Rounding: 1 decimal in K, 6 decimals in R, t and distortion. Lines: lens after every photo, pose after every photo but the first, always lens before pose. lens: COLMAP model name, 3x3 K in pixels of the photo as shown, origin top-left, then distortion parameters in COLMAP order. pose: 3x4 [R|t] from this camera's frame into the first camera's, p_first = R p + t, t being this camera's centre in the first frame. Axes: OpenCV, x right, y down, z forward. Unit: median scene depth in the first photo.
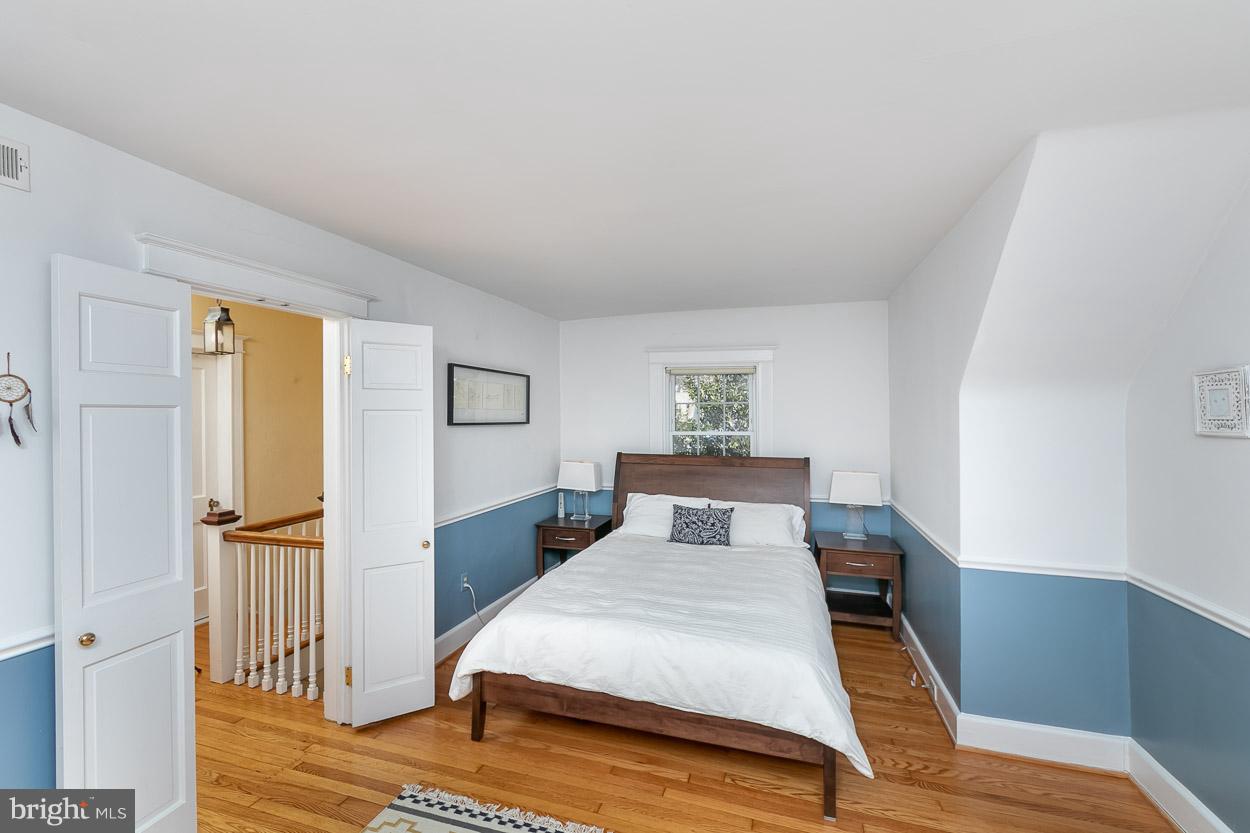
lens RADIAL K [[525.8, 0, 622.6], [0, 525.8, 416.5], [0, 0, 1]] dist [-0.001114, -0.000005]
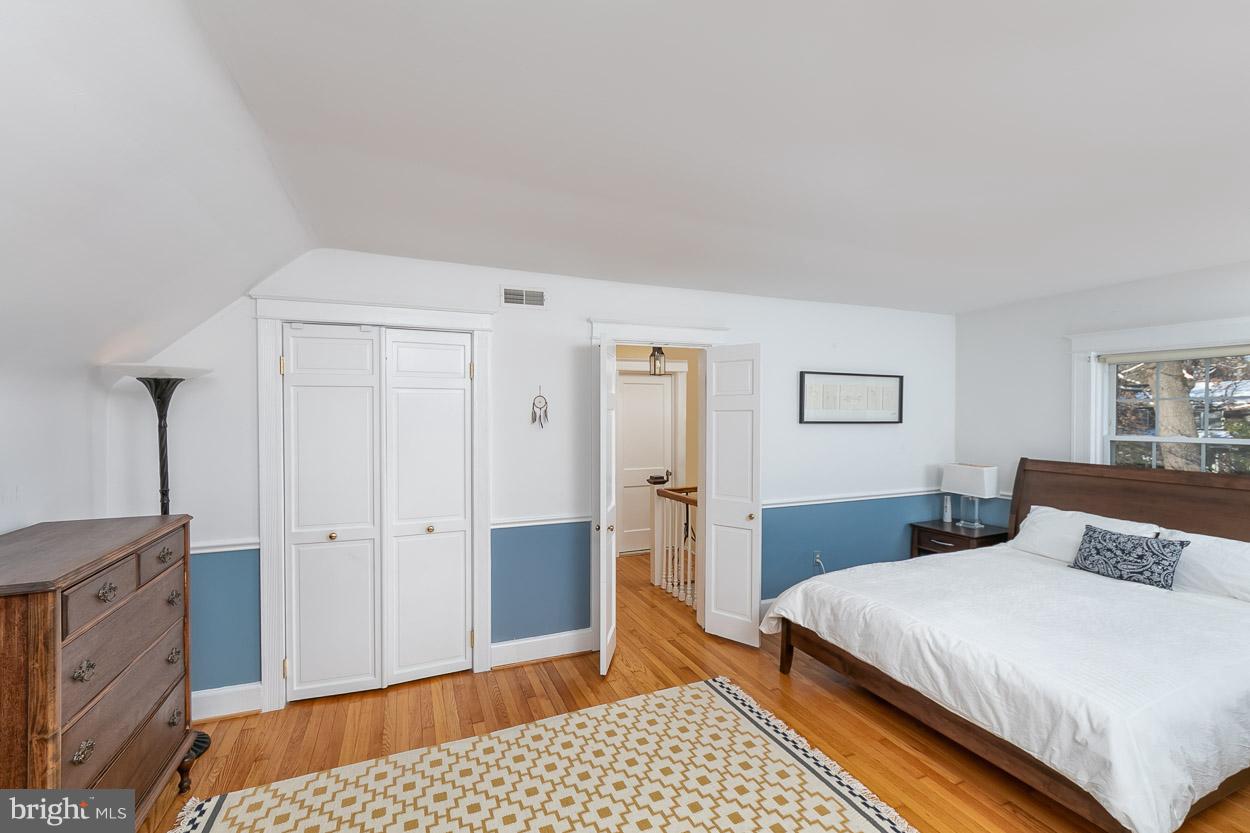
lens RADIAL K [[487.4, 0, 623.9], [0, 487.4, 417.2], [0, 0, 1]] dist [0.001727, 0.000260]
pose [[0.675560, 0.003618, -0.737296, 0.212018], [-0.002468, 0.999993, 0.002646, 0.001451], [0.737301, 0.000032, 0.675565, -0.045214]]
